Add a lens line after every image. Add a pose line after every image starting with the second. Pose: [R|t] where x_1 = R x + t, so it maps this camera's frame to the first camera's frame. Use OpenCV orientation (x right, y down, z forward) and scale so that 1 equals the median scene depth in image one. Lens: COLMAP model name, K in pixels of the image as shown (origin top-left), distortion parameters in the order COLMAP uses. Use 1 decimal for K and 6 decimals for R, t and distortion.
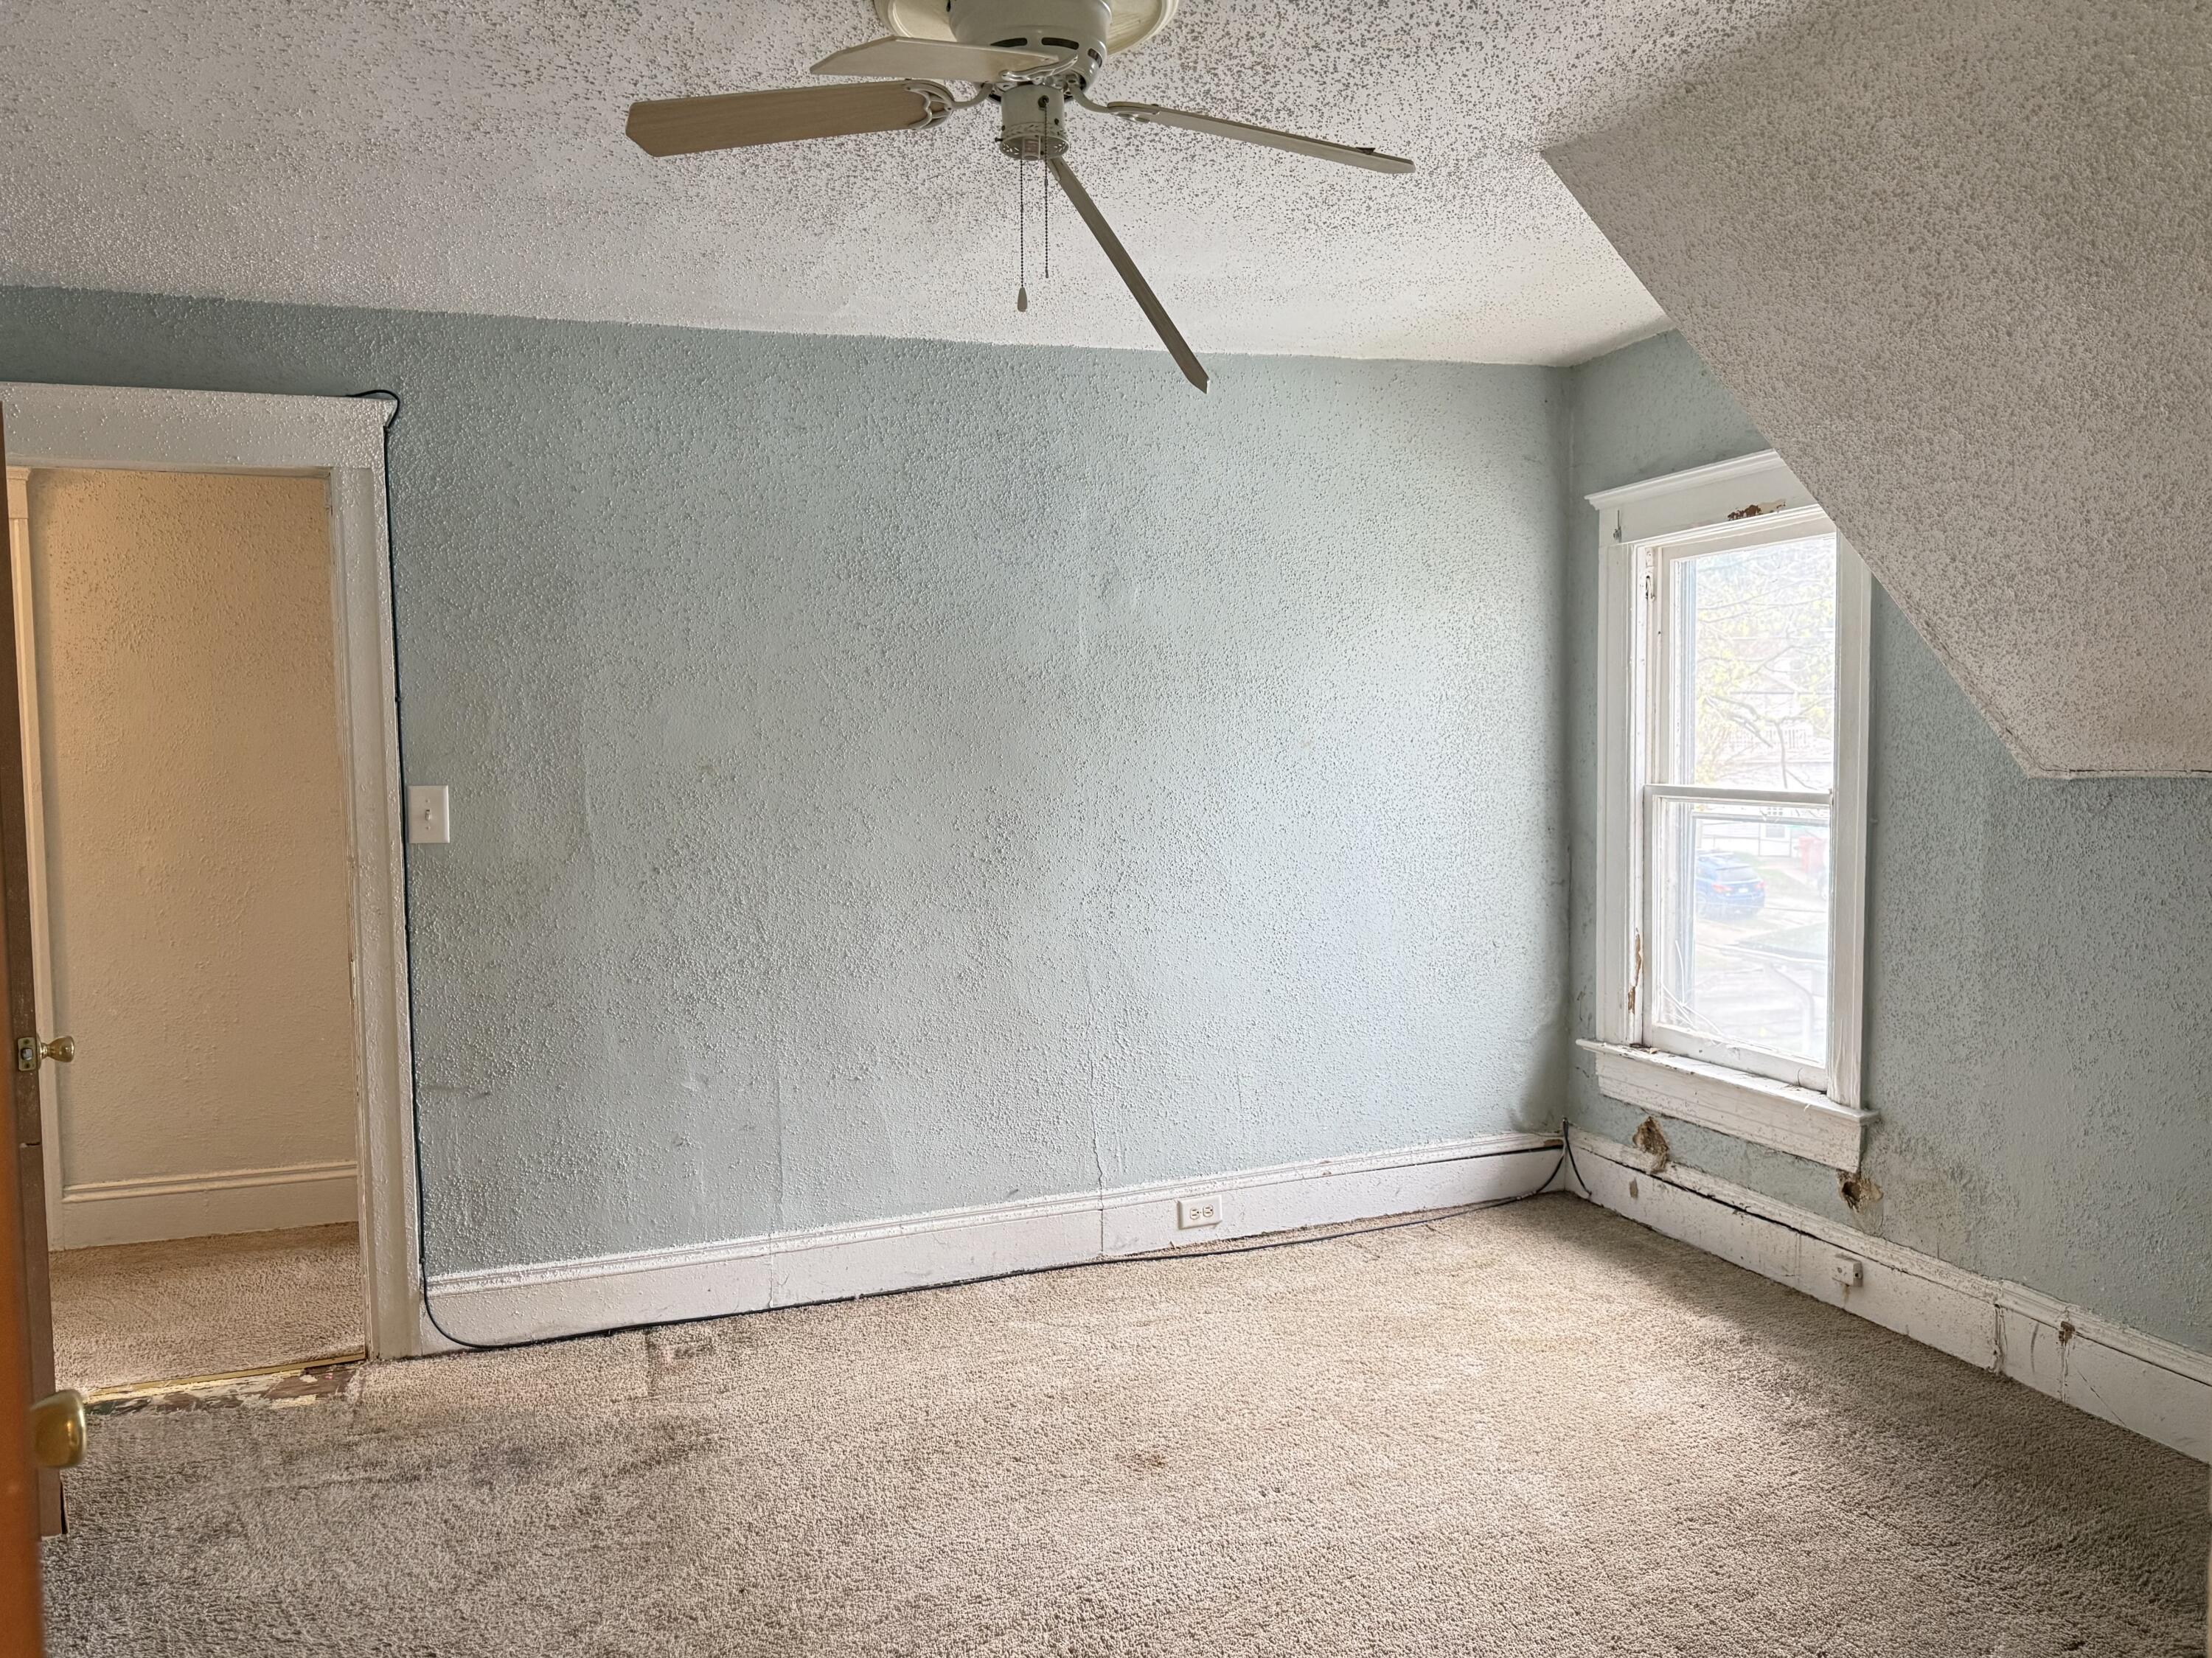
lens RADIAL K [[1544.3, 0, 1119.7], [0, 1544.3, 831.8], [0, 0, 1]] dist [0.072991, -0.074030]
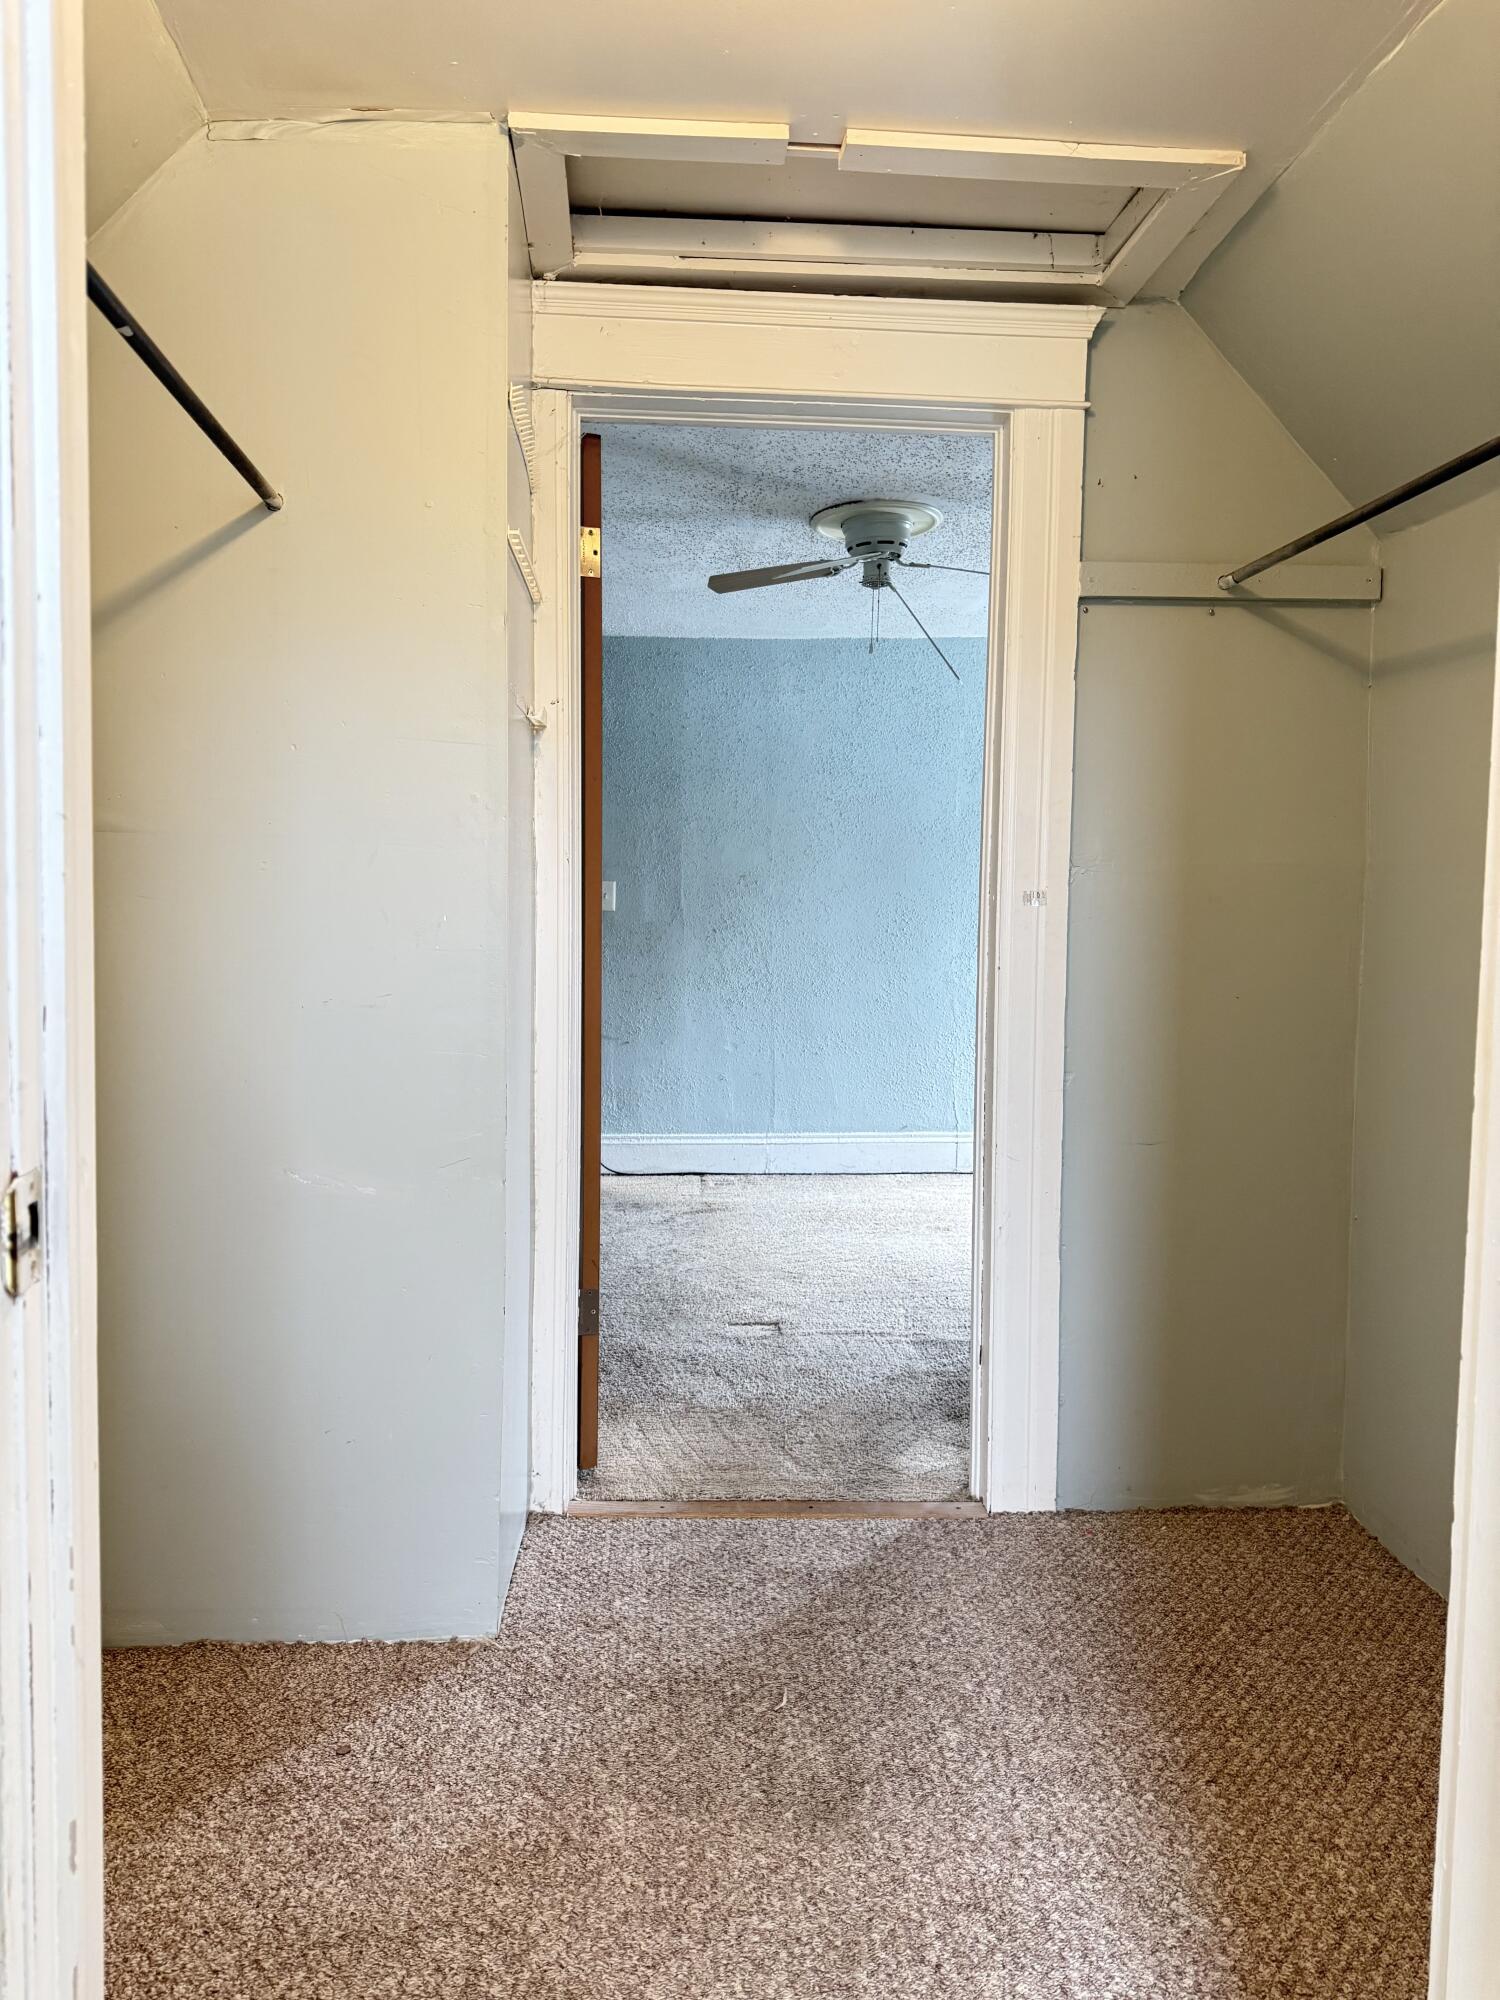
lens RADIAL K [[1396.4, 0, 744.0], [0, 1396.4, 1005.7], [0, 0, 1]] dist [0.072991, -0.074030]
pose [[0.957196, 0.042961, -0.286235, 0.216604], [-0.041825, 0.999074, 0.010086, 0.095005], [0.286404, 0.002318, 0.958106, -0.590163]]
